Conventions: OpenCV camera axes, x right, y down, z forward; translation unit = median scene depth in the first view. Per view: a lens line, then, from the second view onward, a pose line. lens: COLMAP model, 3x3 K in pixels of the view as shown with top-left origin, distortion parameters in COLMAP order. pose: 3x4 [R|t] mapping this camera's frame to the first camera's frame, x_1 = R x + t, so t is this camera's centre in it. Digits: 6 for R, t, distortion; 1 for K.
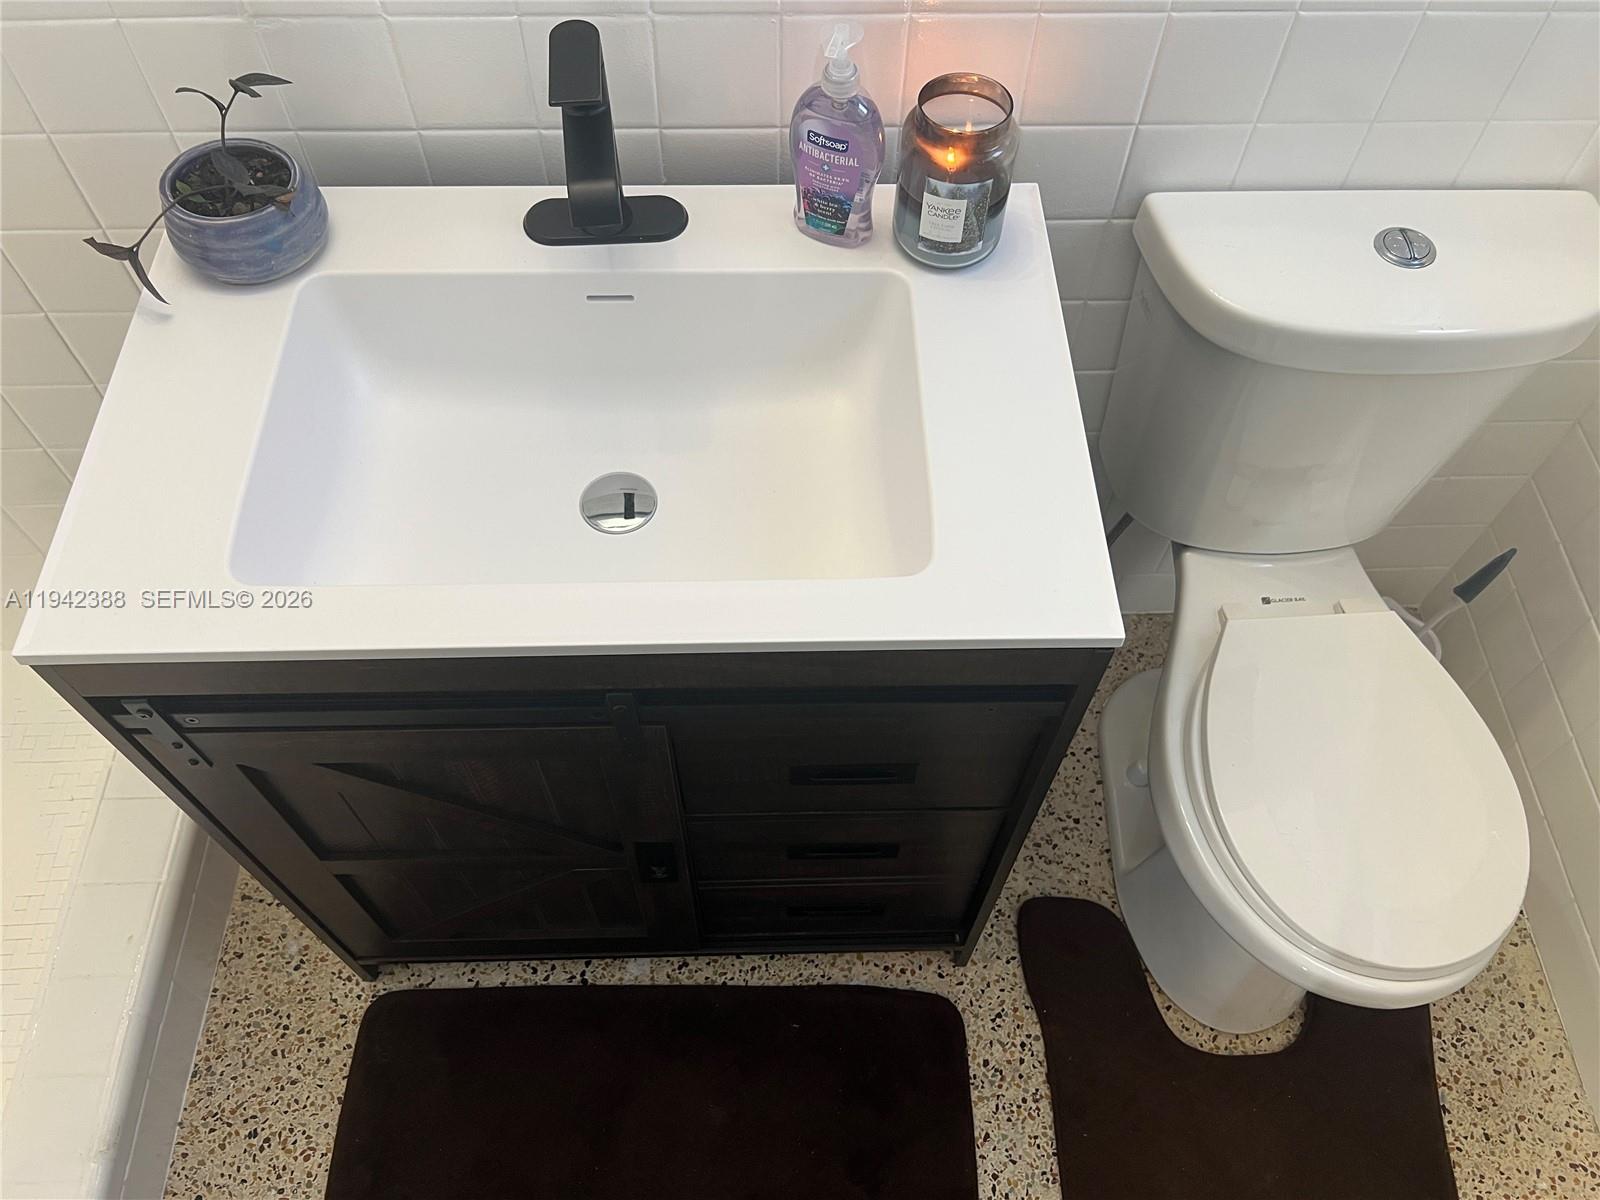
lens RADIAL K [[1212.8, 0, 798.0], [0, 1212.8, 609.1], [0, 0, 1]] dist [0.048713, -0.060347]
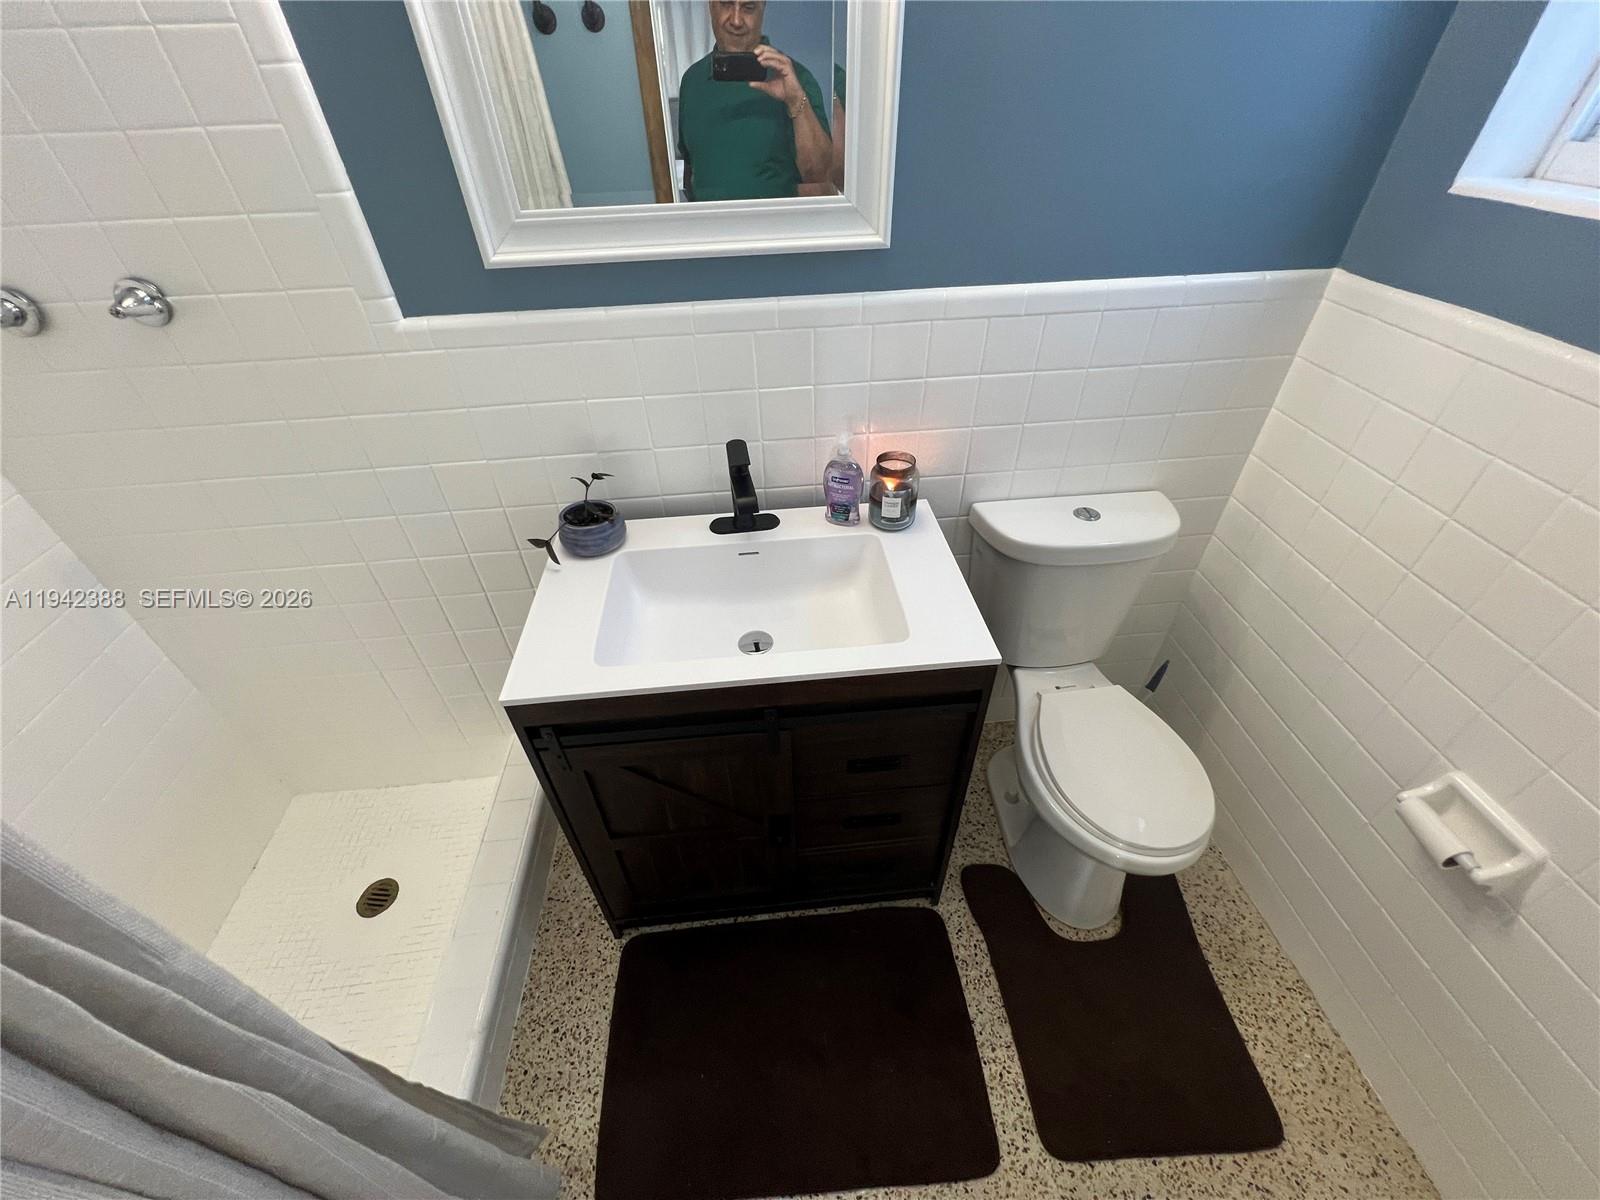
lens RADIAL K [[644.0, 0, 796.0], [0, 644.0, 603.4], [0, 0, 1]] dist [-0.003880, 0.001400]
pose [[0.997150, -0.072101, 0.022212, -0.071933], [0.075435, 0.948202, -0.308581, 0.152839], [0.001187, 0.309377, 0.950939, -0.083653]]
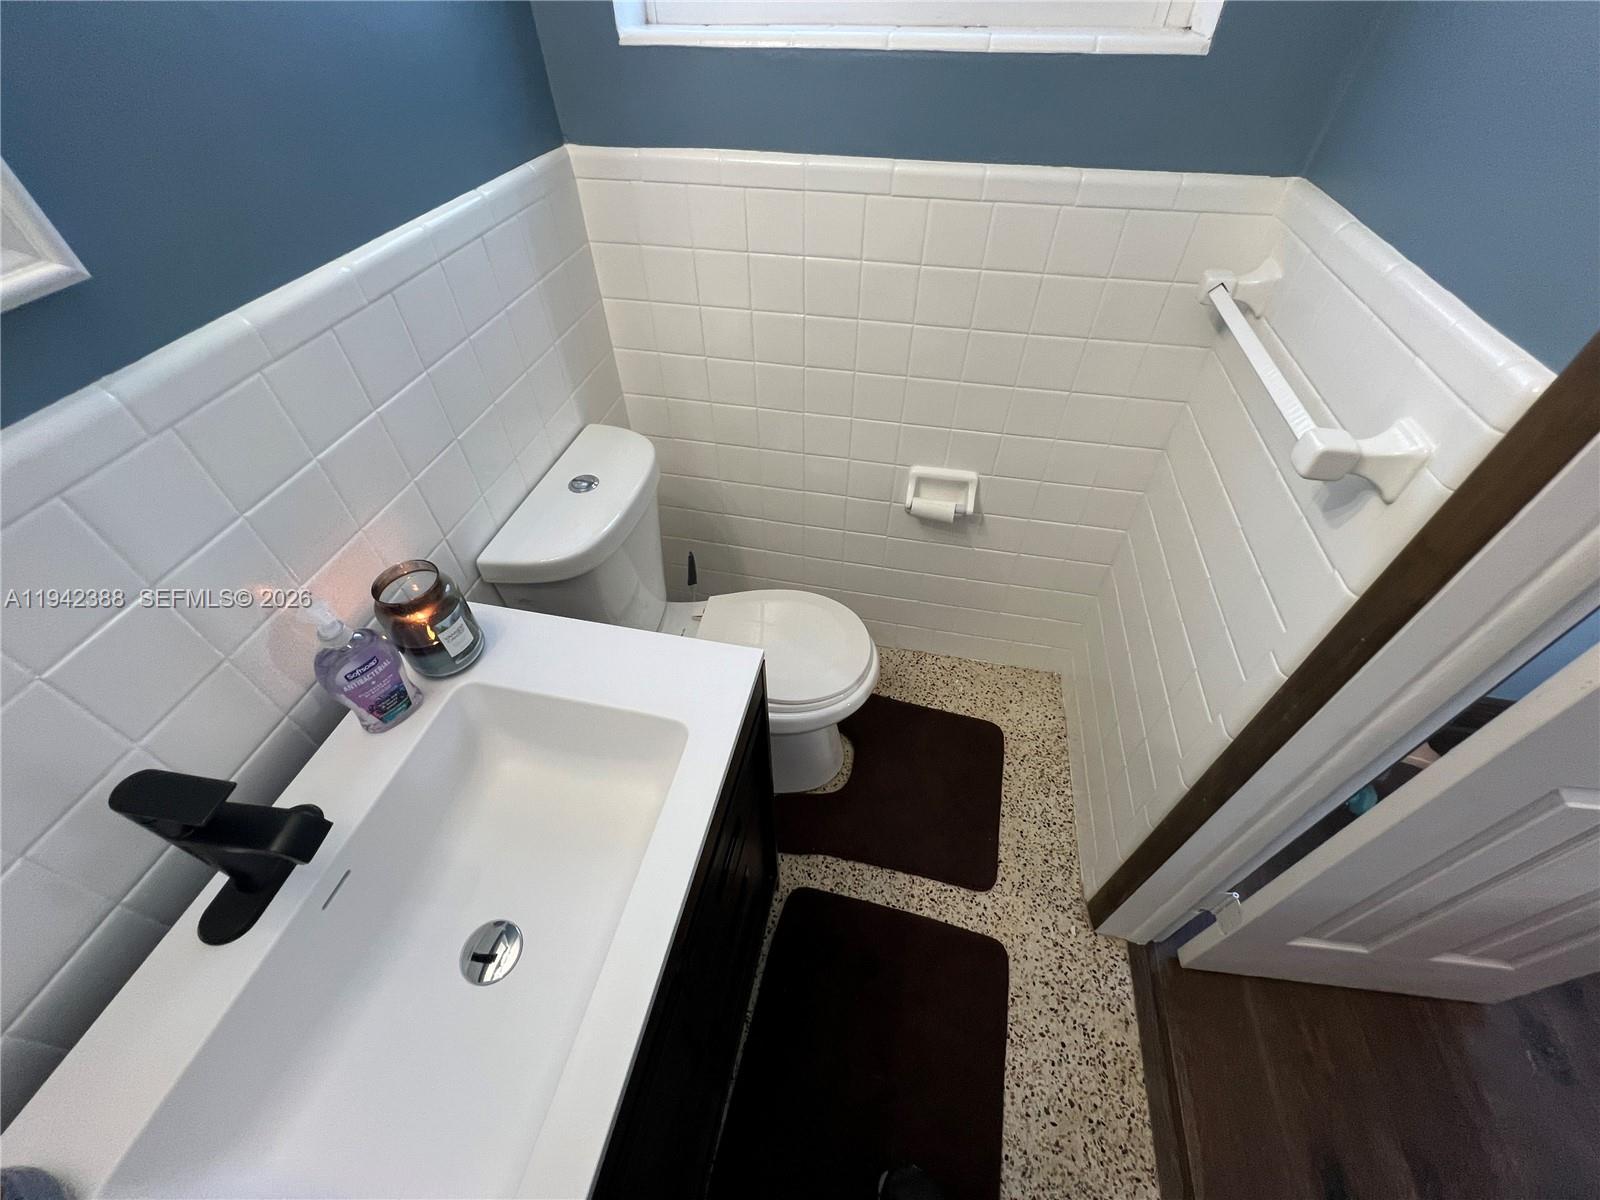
lens RADIAL K [[644.0, 0, 797.6], [0, 644.0, 600.1], [0, 0, 1]] dist [-0.003880, 0.001400]
pose [[0.235351, -0.714529, 0.658830, -0.189291], [0.831788, 0.498716, 0.243743, -0.126570], [-0.502731, 0.490642, 0.711711, 0.130839]]
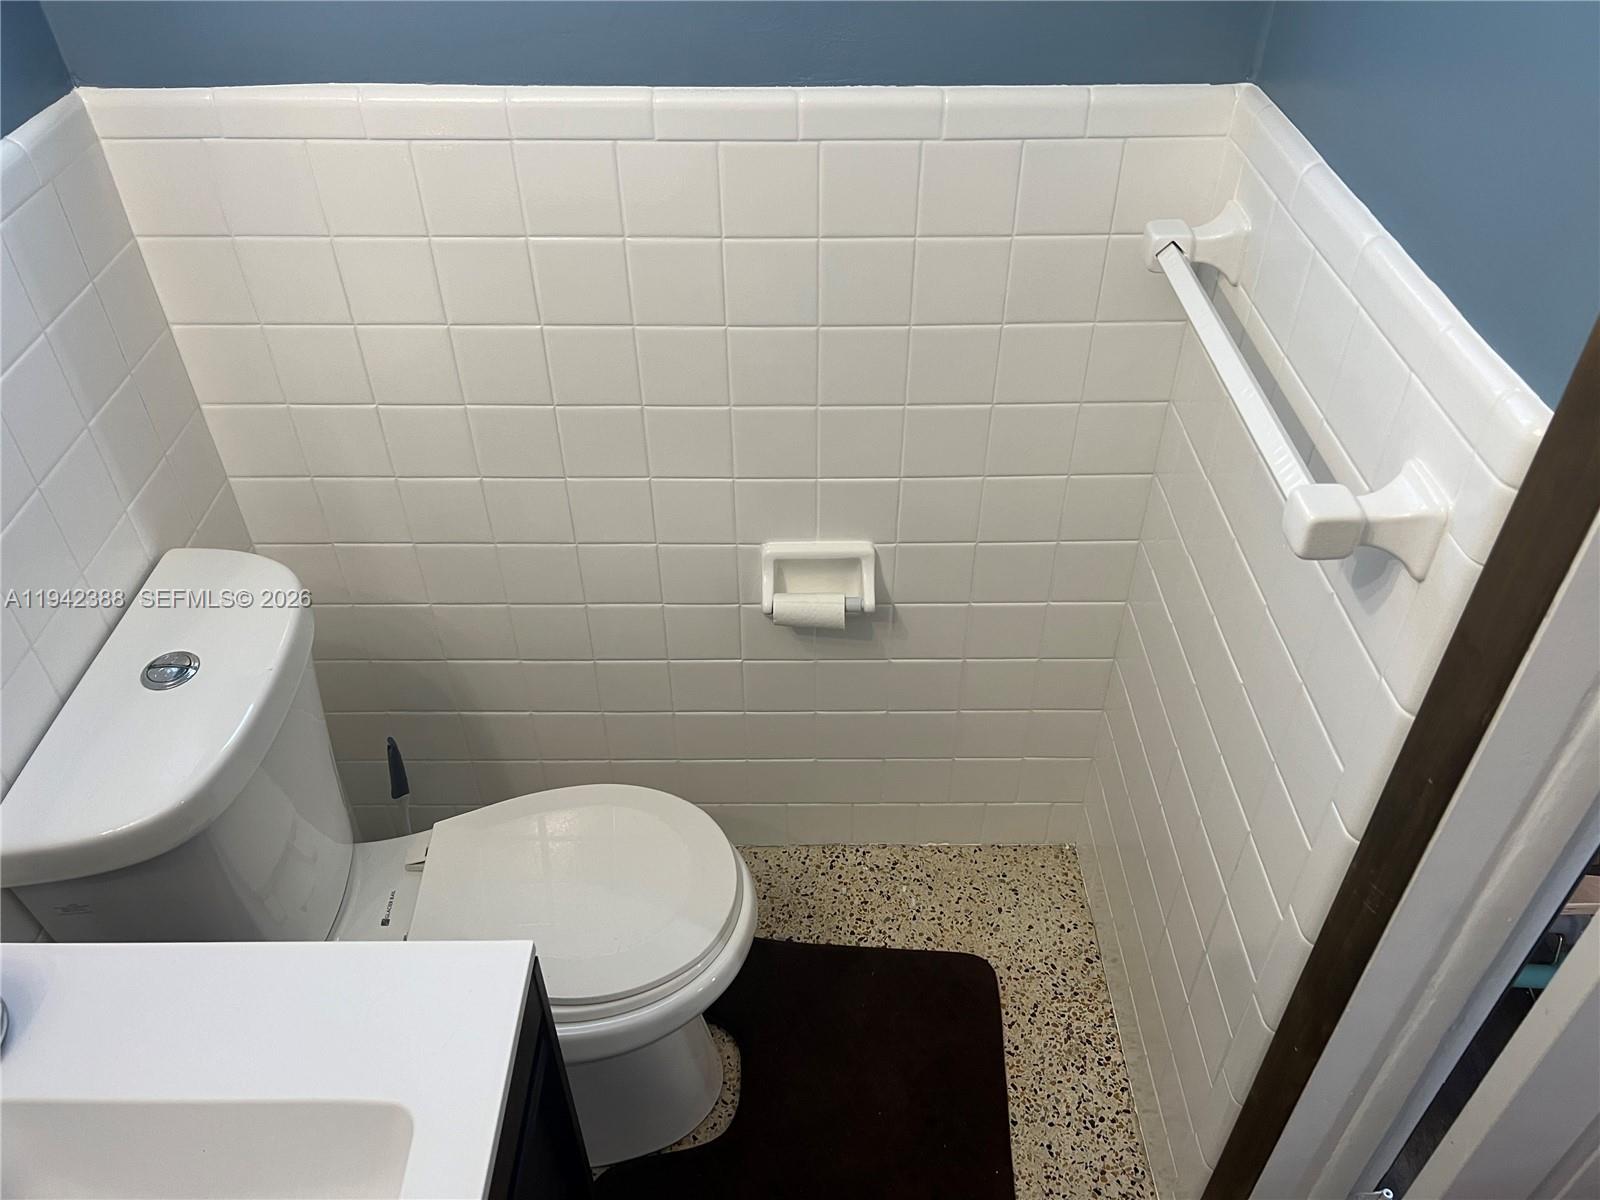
lens RADIAL K [[1212.8, 0, 803.7], [0, 1212.8, 593.2], [0, 0, 1]] dist [0.048713, -0.060347]
pose [[0.027050, -0.657059, 0.753354, -0.203870], [0.852253, 0.409021, 0.326139, -0.150459], [-0.522430, 0.633226, 0.571044, 0.027160]]
